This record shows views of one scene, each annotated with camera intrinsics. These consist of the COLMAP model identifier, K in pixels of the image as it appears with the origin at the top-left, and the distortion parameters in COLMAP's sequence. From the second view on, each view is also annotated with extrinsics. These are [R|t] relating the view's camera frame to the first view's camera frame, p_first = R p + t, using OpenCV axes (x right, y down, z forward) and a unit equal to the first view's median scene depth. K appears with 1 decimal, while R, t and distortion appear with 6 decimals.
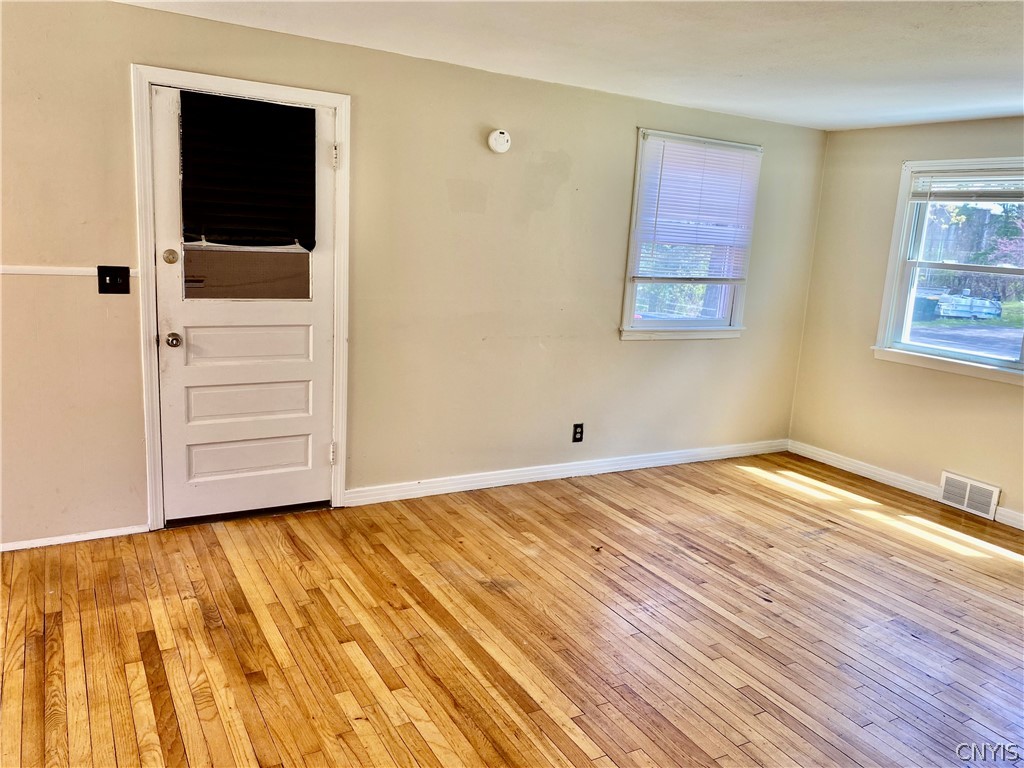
lens RADIAL K [[797.0, 0, 512.0], [0, 797.0, 384.0], [0, 0, 1]] dist [0.096676, -0.180279]
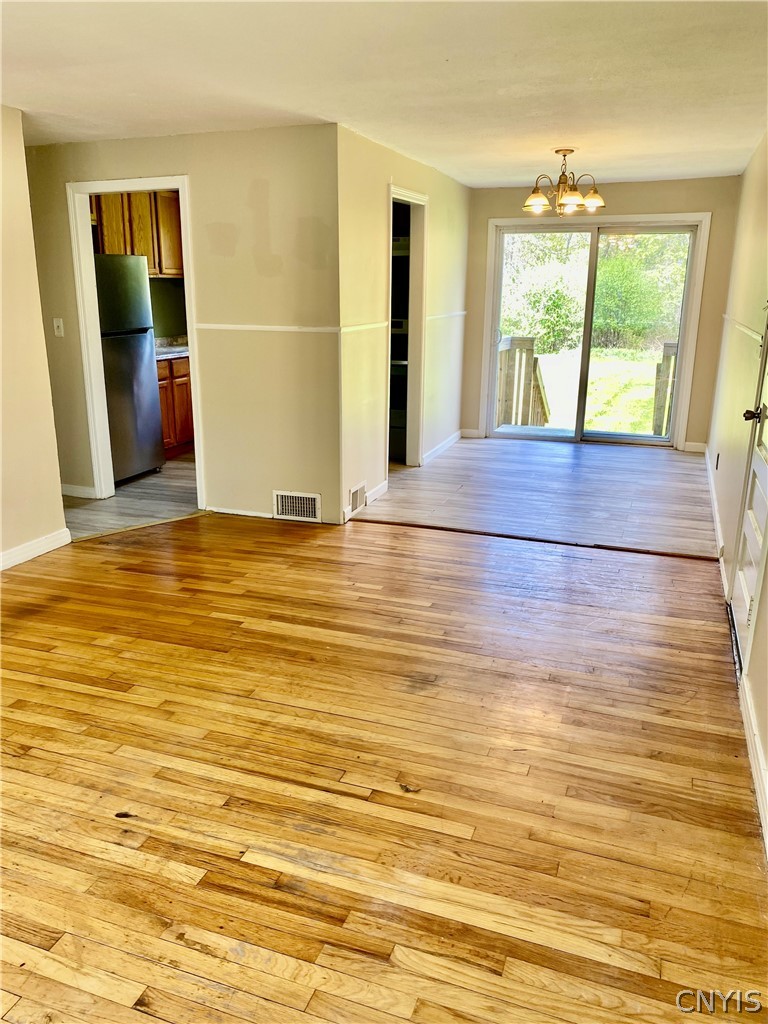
lens RADIAL K [[797.0, 0, 391.4], [0, 797.0, 509.4], [0, 0, 1]] dist [0.096676, -0.180279]
pose [[-0.766549, 0.105087, -0.633529, 0.527637], [-0.178711, 0.912644, 0.367619, -0.230594], [0.616819, 0.395017, -0.680806, 1.451250]]
